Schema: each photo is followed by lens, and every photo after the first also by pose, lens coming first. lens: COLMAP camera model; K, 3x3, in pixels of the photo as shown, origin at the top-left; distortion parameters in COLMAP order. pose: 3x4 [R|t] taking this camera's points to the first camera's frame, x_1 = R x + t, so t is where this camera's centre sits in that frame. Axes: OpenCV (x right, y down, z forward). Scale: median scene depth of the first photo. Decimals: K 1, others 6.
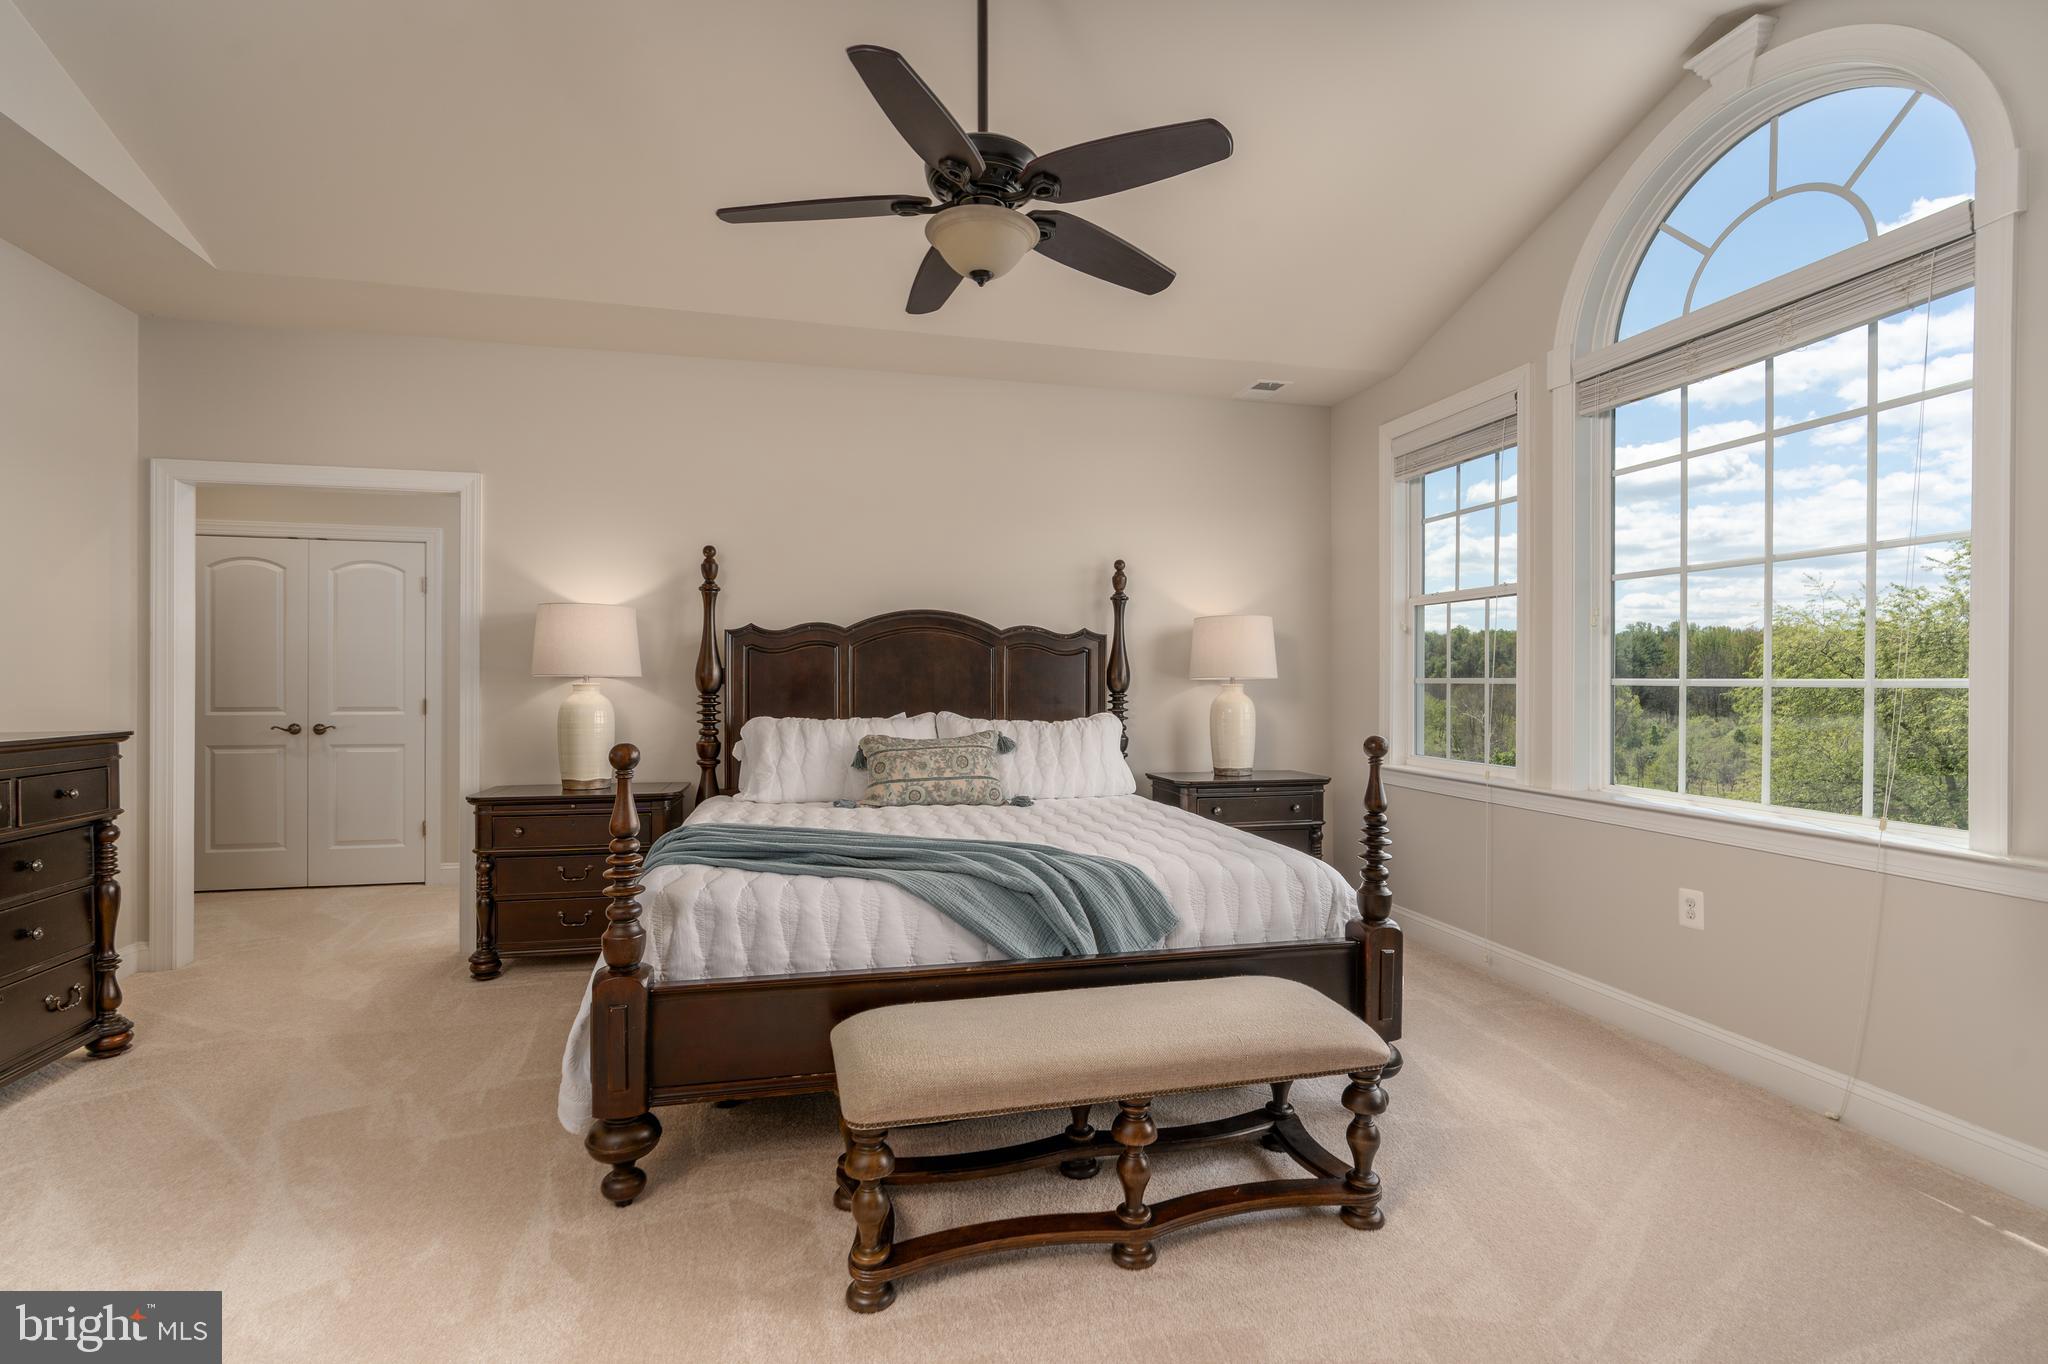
lens RADIAL K [[949.7, 0, 1024.0], [0, 949.7, 682.0], [0, 0, 1]] dist [0.001007, 0.000383]
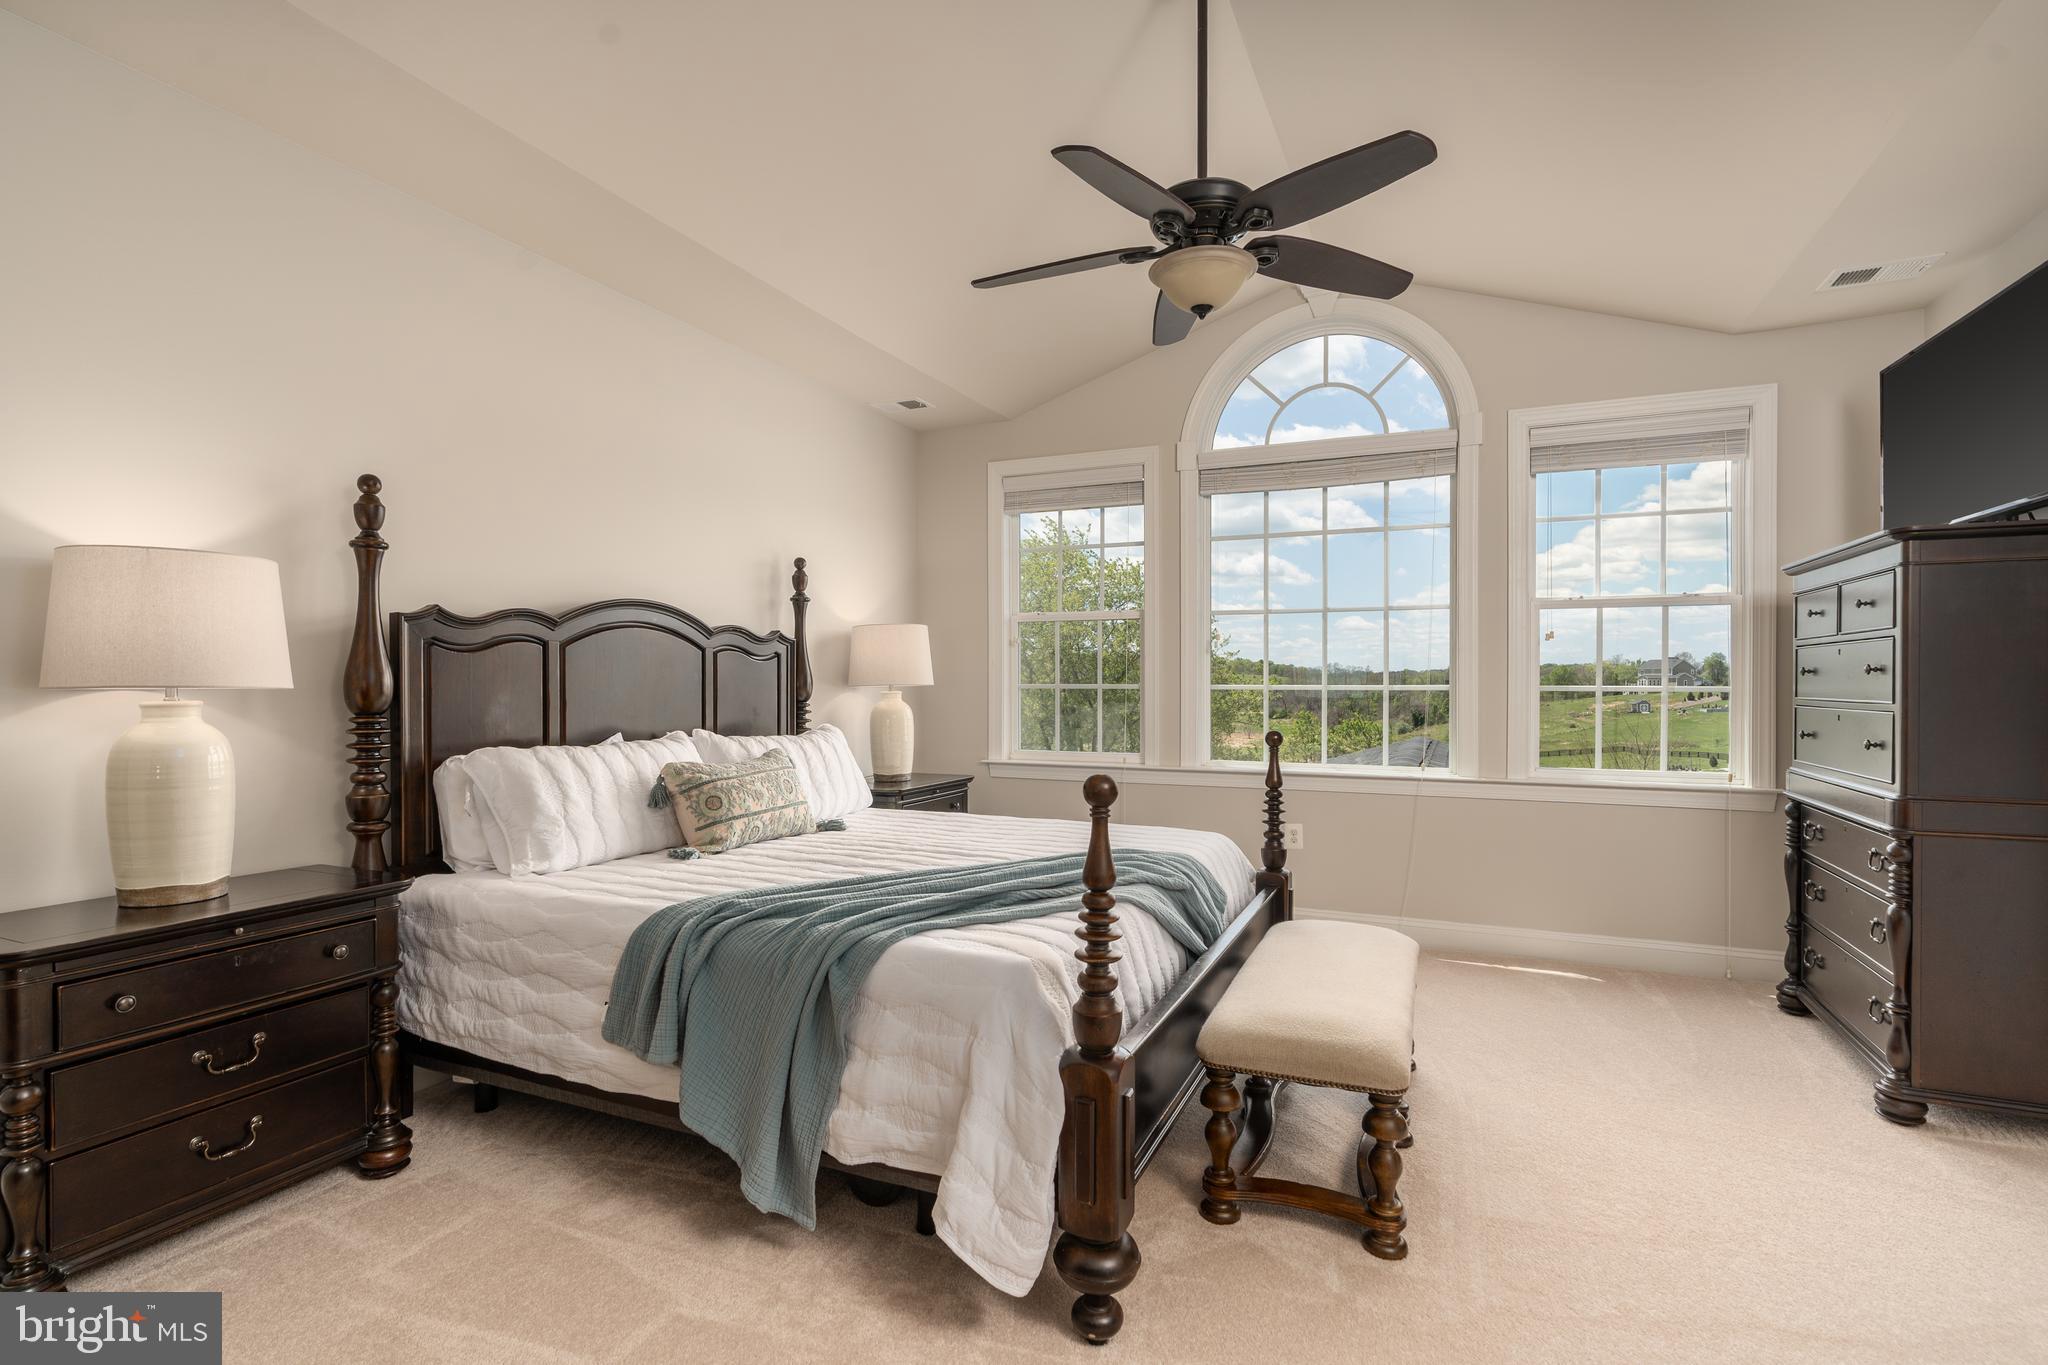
lens RADIAL K [[986.3, 0, 1024.1], [0, 986.3, 688.4], [0, 0, 1]] dist [-0.004932, -0.000213]
pose [[0.604187, -0.005946, 0.796820, -0.599013], [0.004747, 0.999981, 0.003862, -0.005427], [-0.796828, 0.001449, 0.604204, 0.285869]]
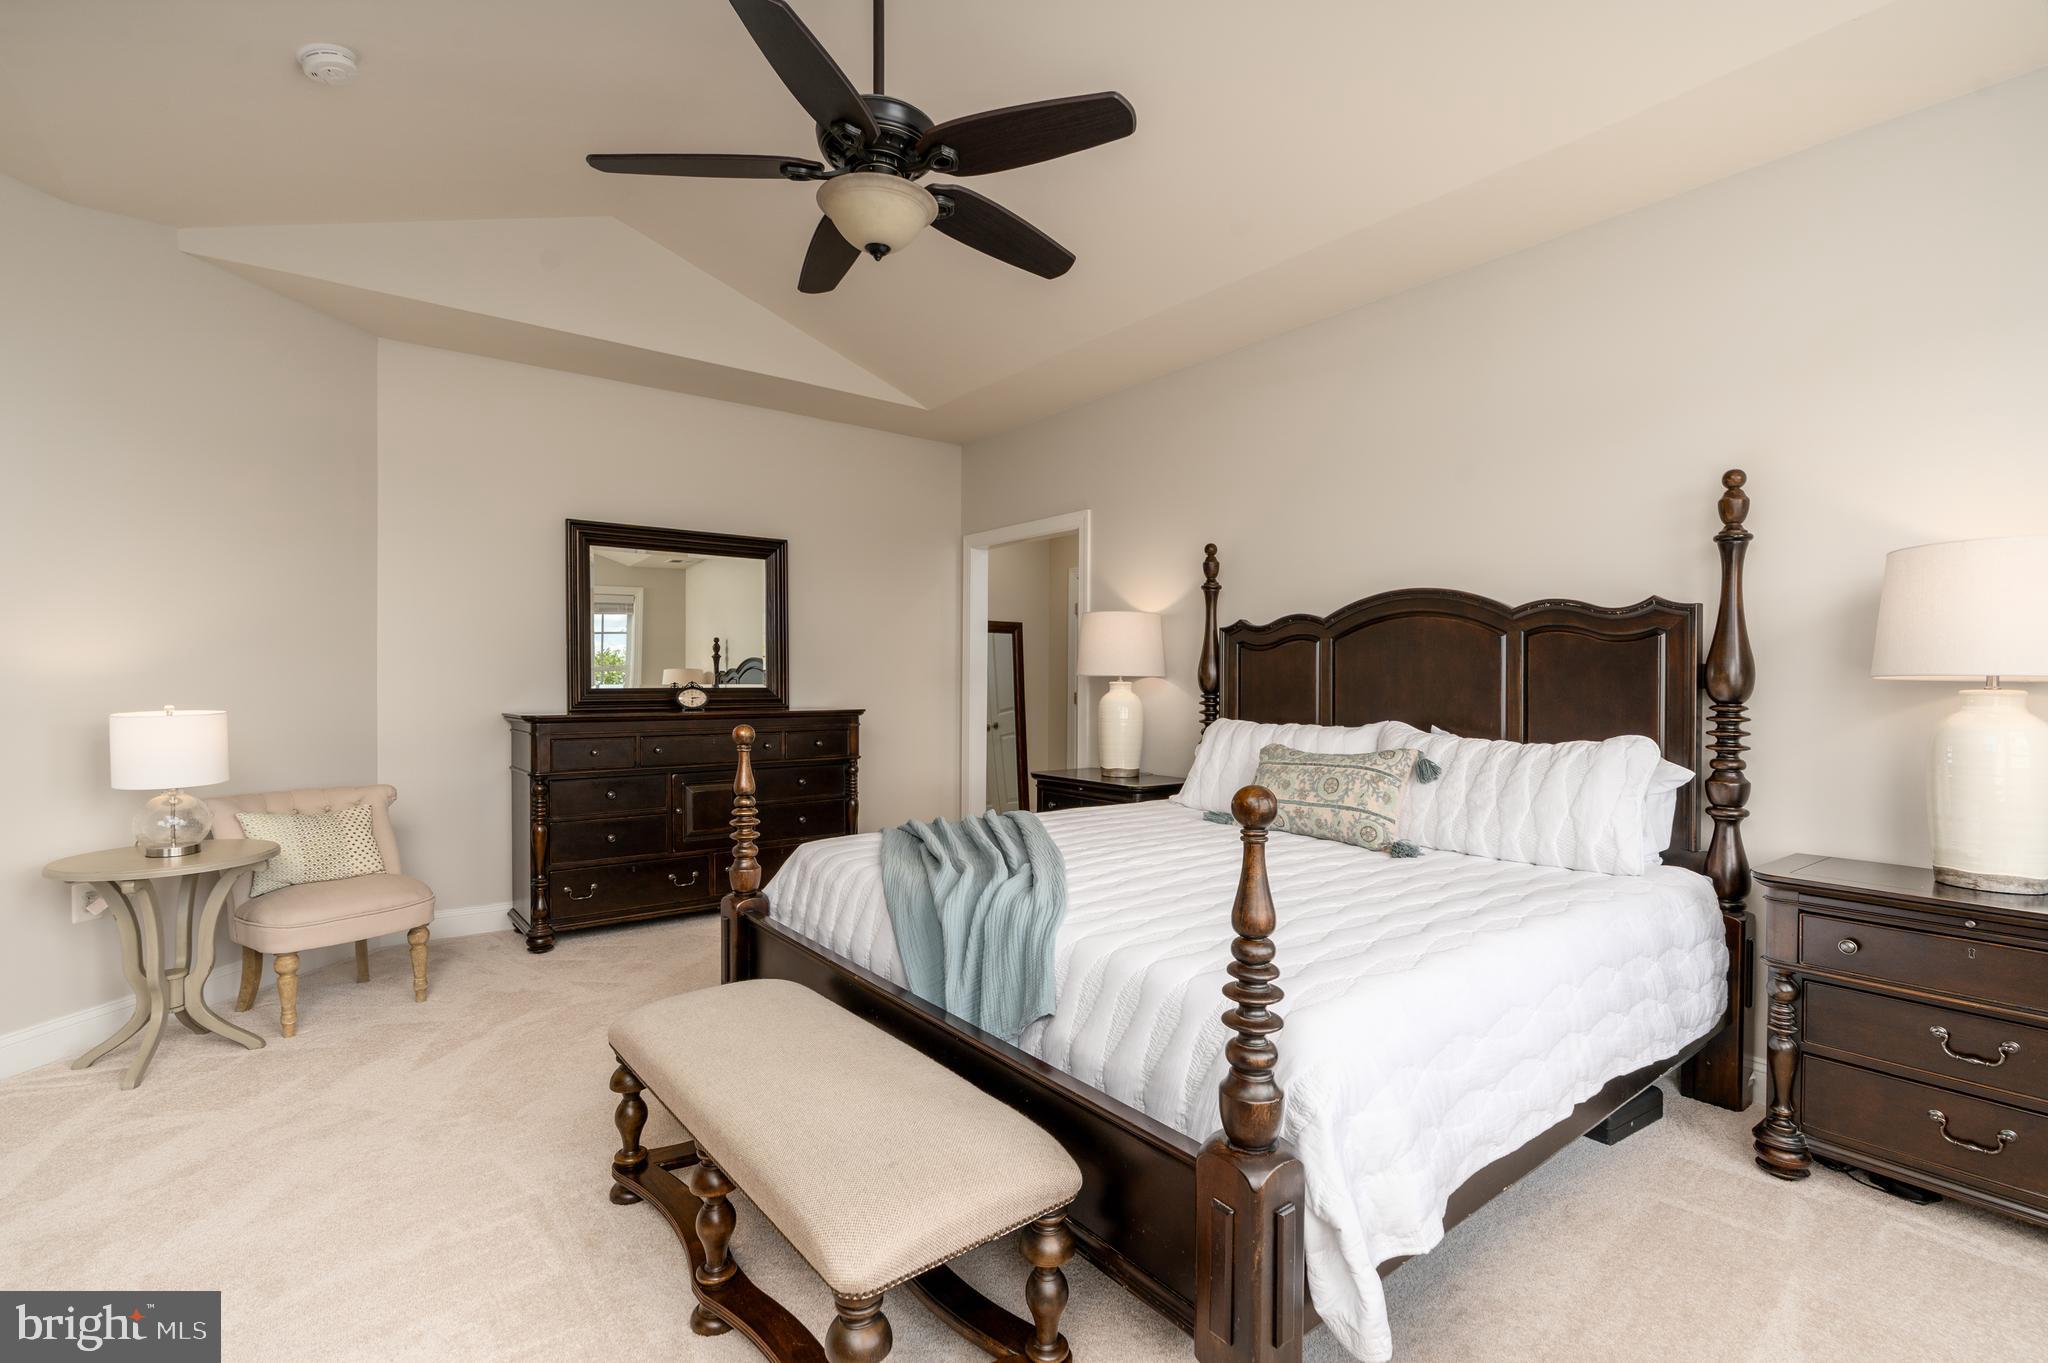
lens RADIAL K [[935.9, 0, 1034.0], [0, 935.9, 684.7], [0, 0, 1]] dist [0.002320, 0.000255]
pose [[0.415464, 0.008102, -0.909573, 0.497582], [-0.003193, 0.999967, 0.007449, -0.002912], [0.909604, -0.000190, 0.415477, 0.436461]]
